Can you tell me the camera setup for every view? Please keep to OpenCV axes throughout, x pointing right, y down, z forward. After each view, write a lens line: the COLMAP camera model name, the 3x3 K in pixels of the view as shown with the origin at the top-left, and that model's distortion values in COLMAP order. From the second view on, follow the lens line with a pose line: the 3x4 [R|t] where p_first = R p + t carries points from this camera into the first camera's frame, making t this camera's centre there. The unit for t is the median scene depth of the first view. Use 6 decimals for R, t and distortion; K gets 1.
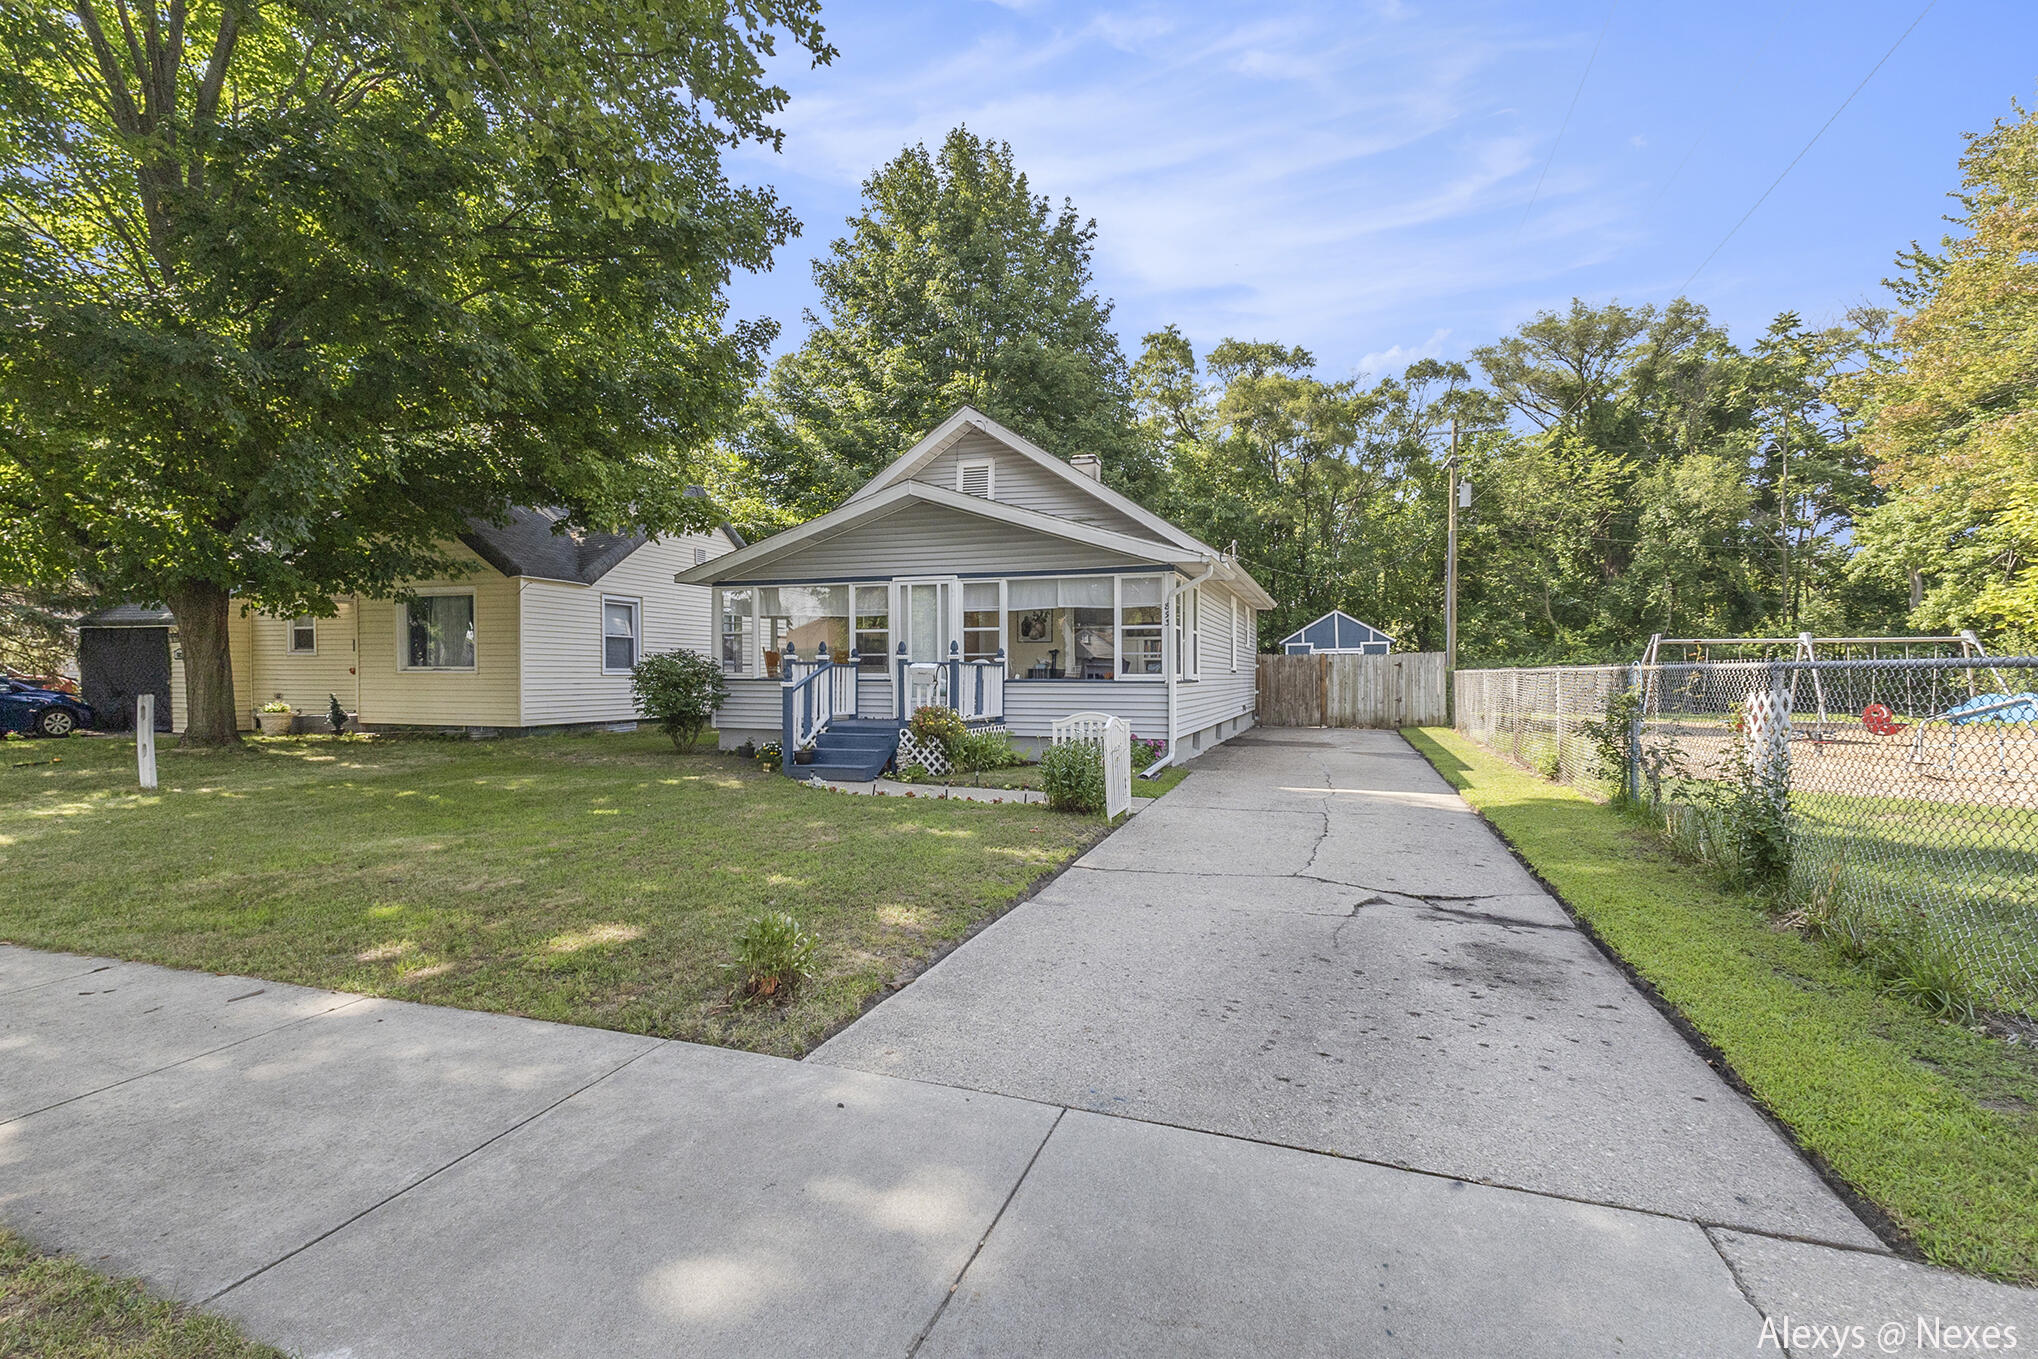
lens RADIAL K [[931.2, 0, 1012.4], [0, 931.2, 676.5], [0, 0, 1]] dist [0.013663, 0.000178]
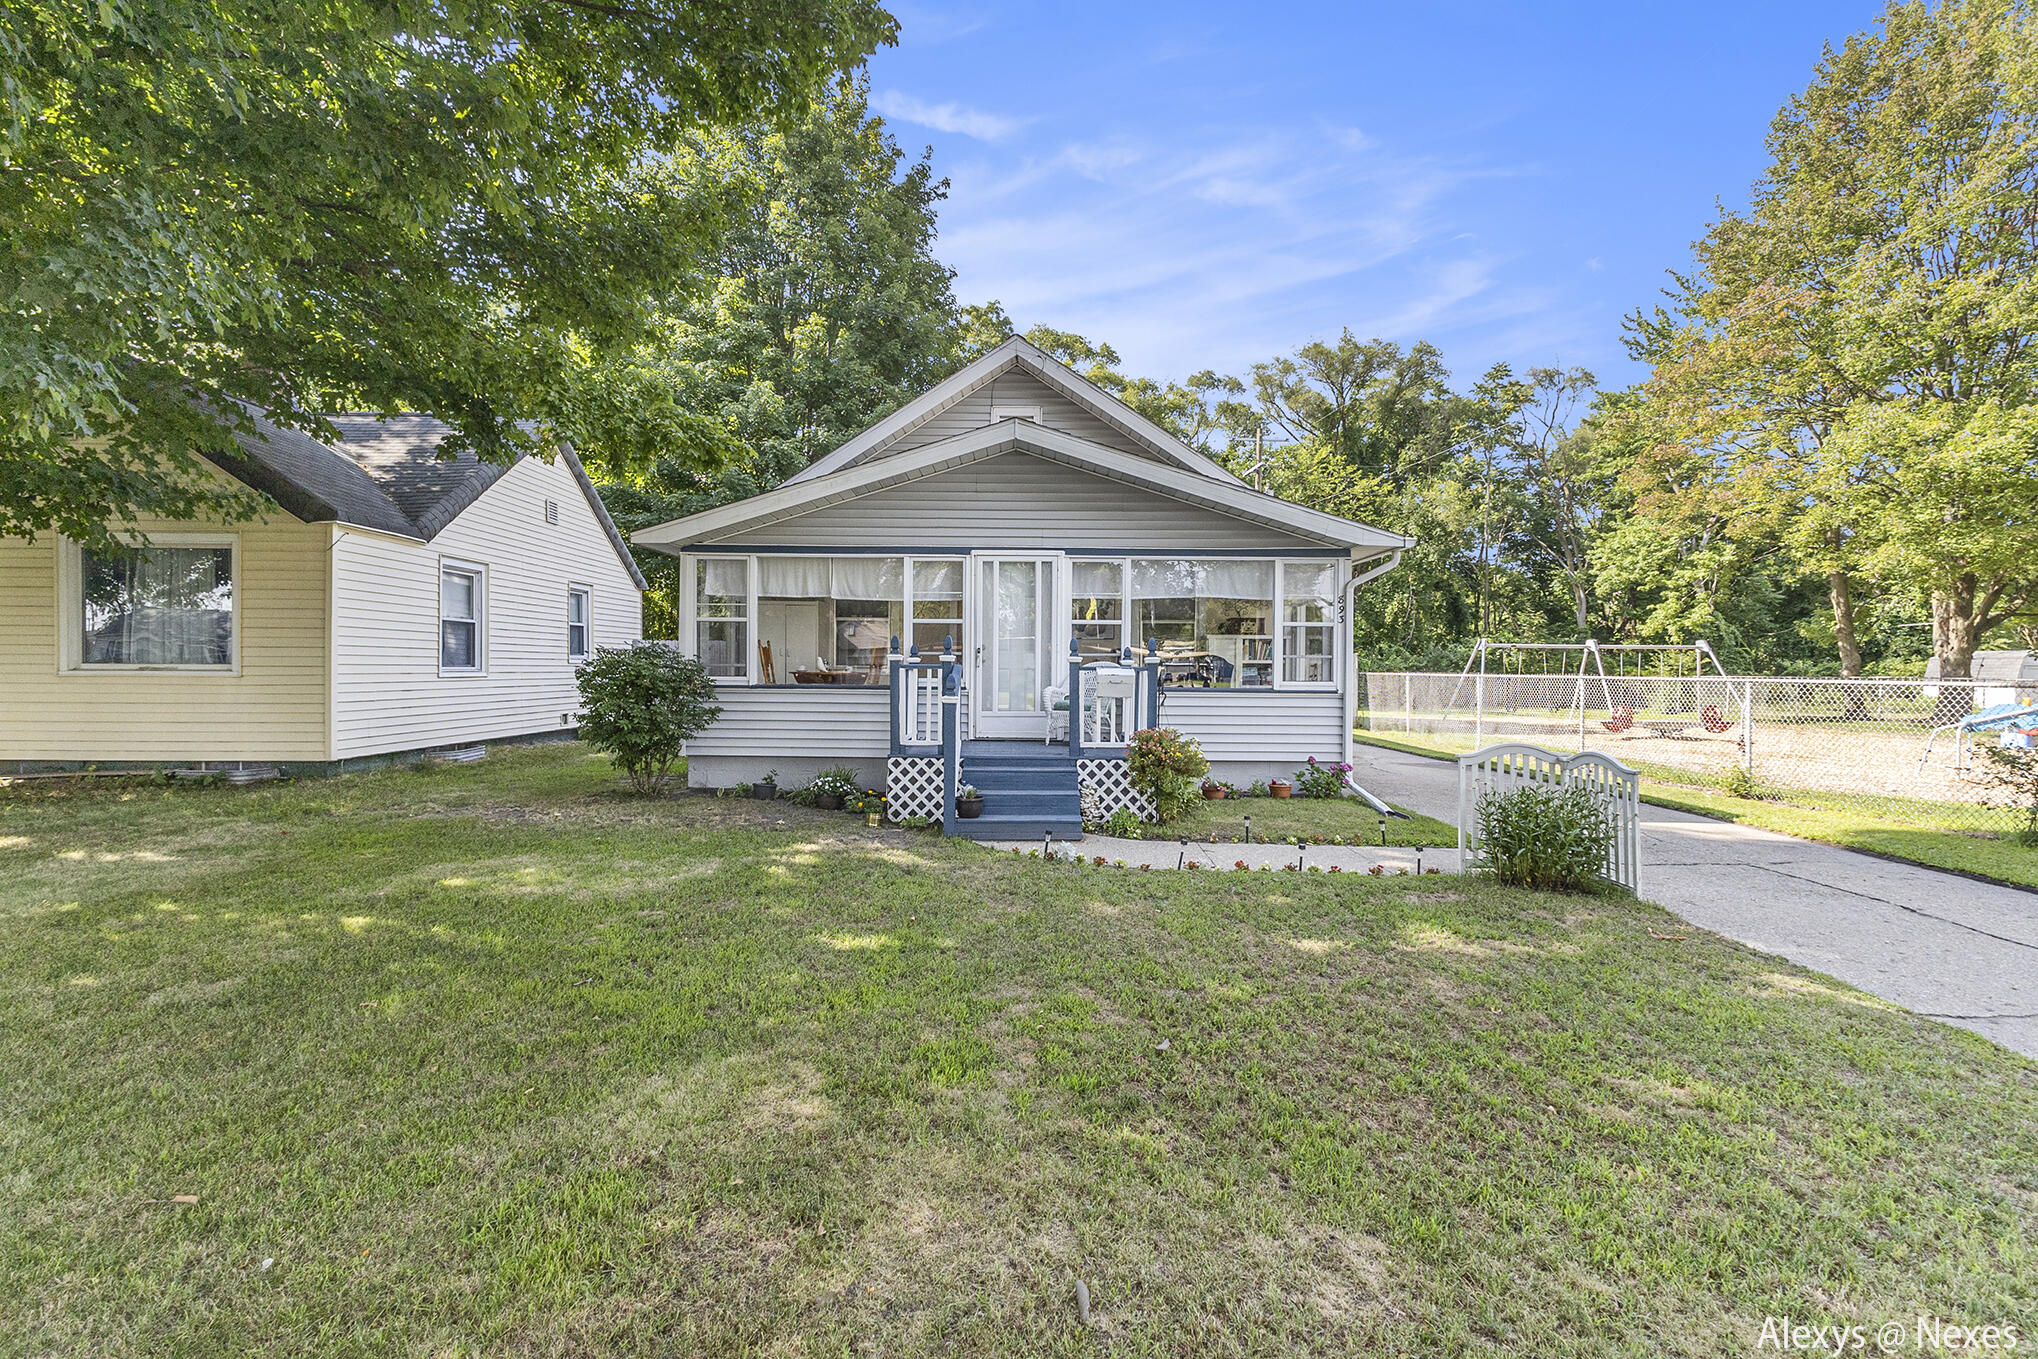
lens RADIAL K [[931.2, 0, 1012.4], [0, 931.2, 676.5], [0, 0, 1]] dist [0.013663, 0.000178]
pose [[0.943597, 0.001820, 0.331090, -0.295351], [-0.004000, 0.999975, 0.005903, -0.008504], [-0.331071, -0.006894, 0.943581, 0.247320]]
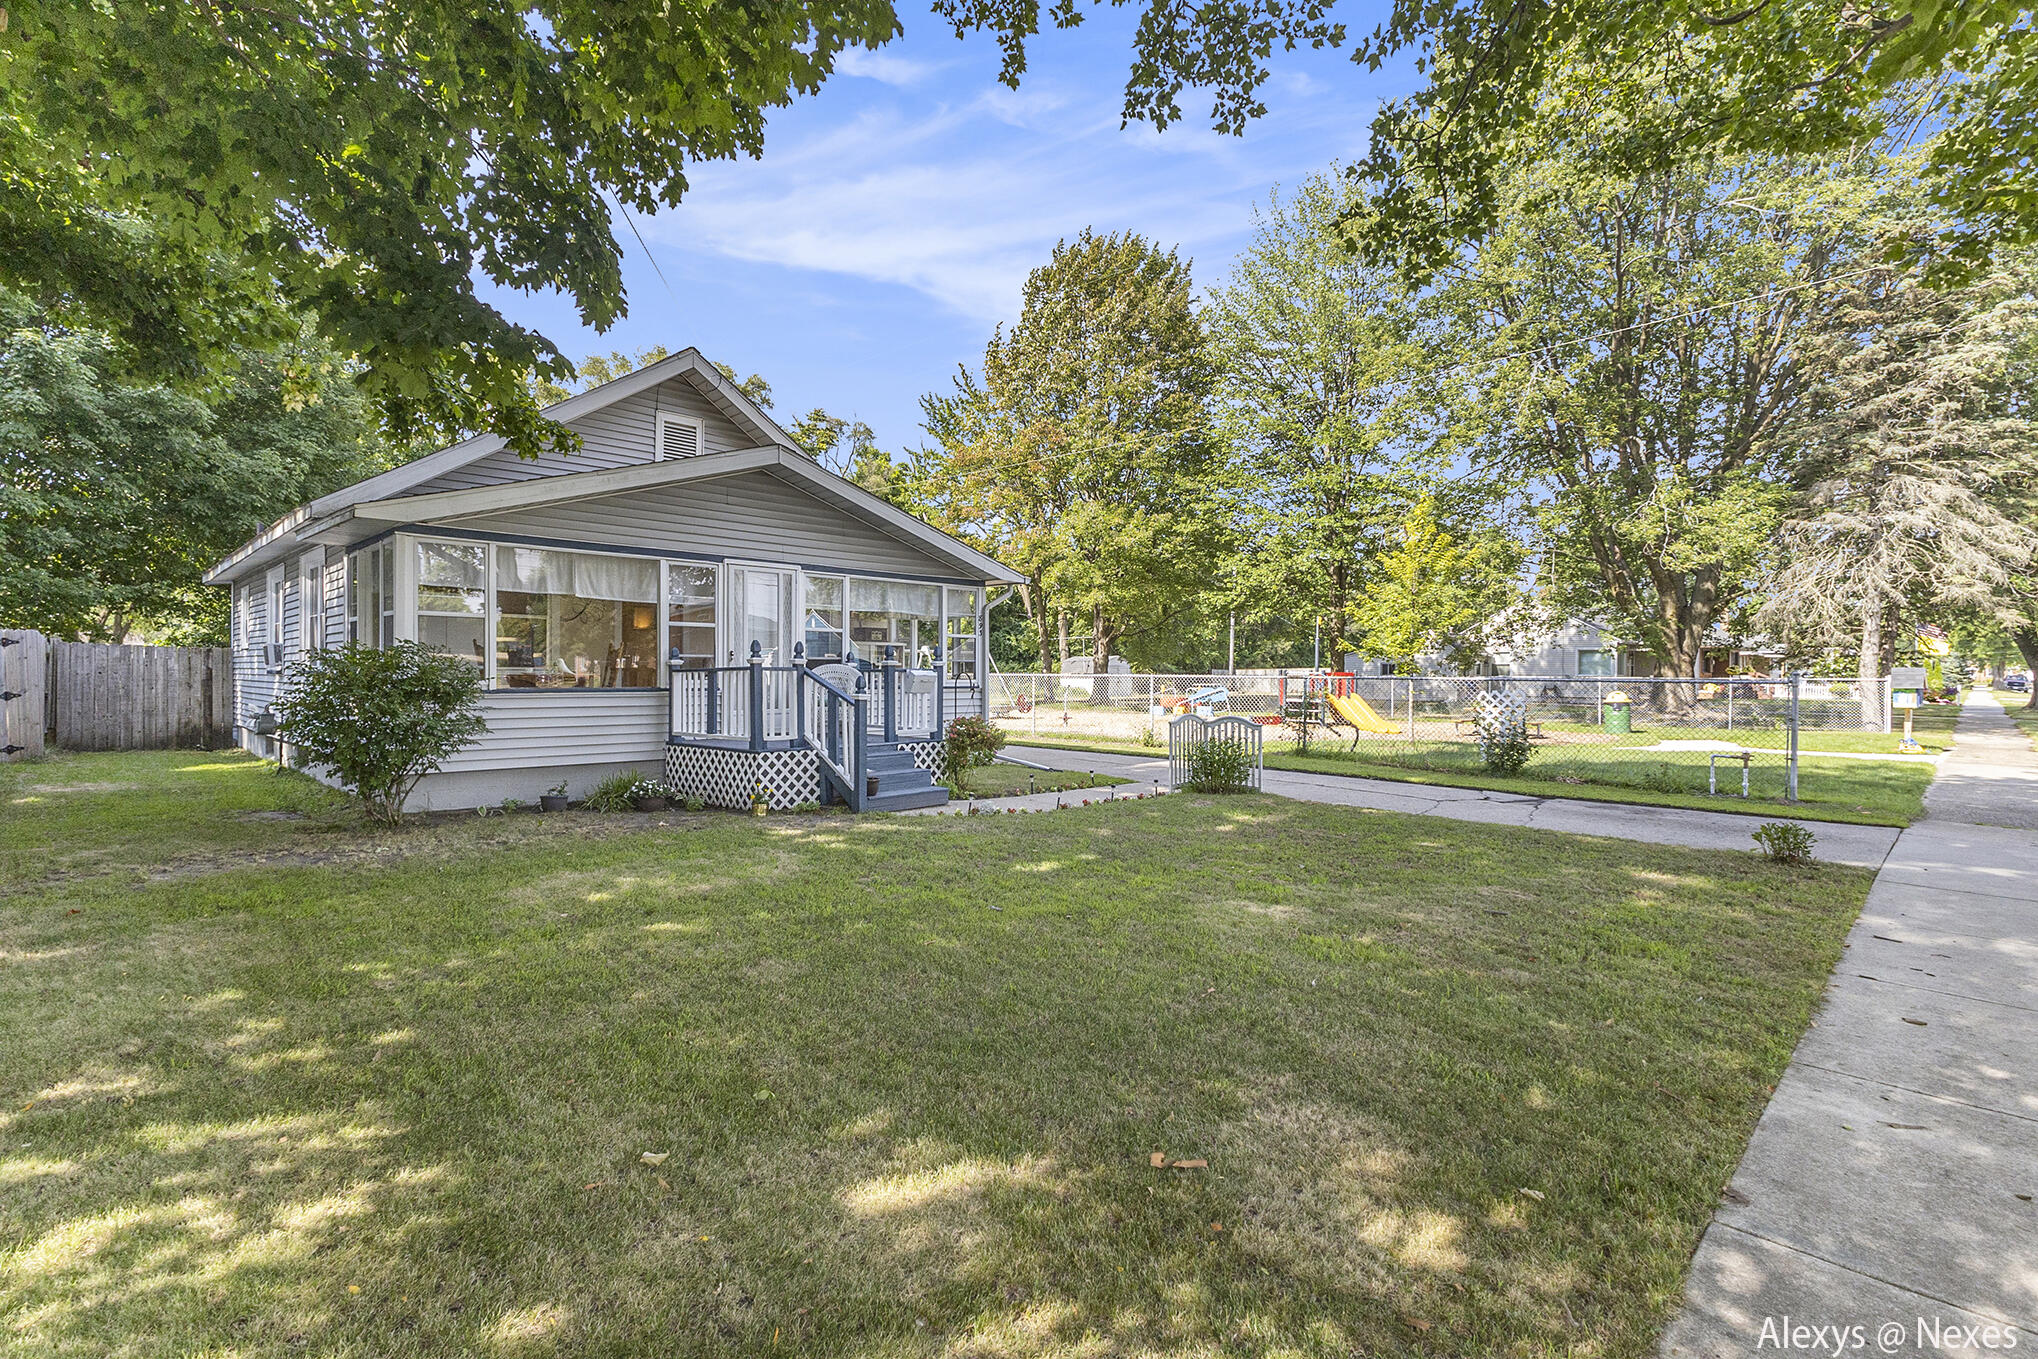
lens RADIAL K [[931.2, 0, 1012.4], [0, 931.2, 676.5], [0, 0, 1]] dist [0.013663, 0.000178]
pose [[0.434434, -0.003403, 0.900697, -0.627518], [0.004357, 0.999989, 0.001677, -0.006131], [-0.900693, 0.003196, 0.434444, 0.379521]]
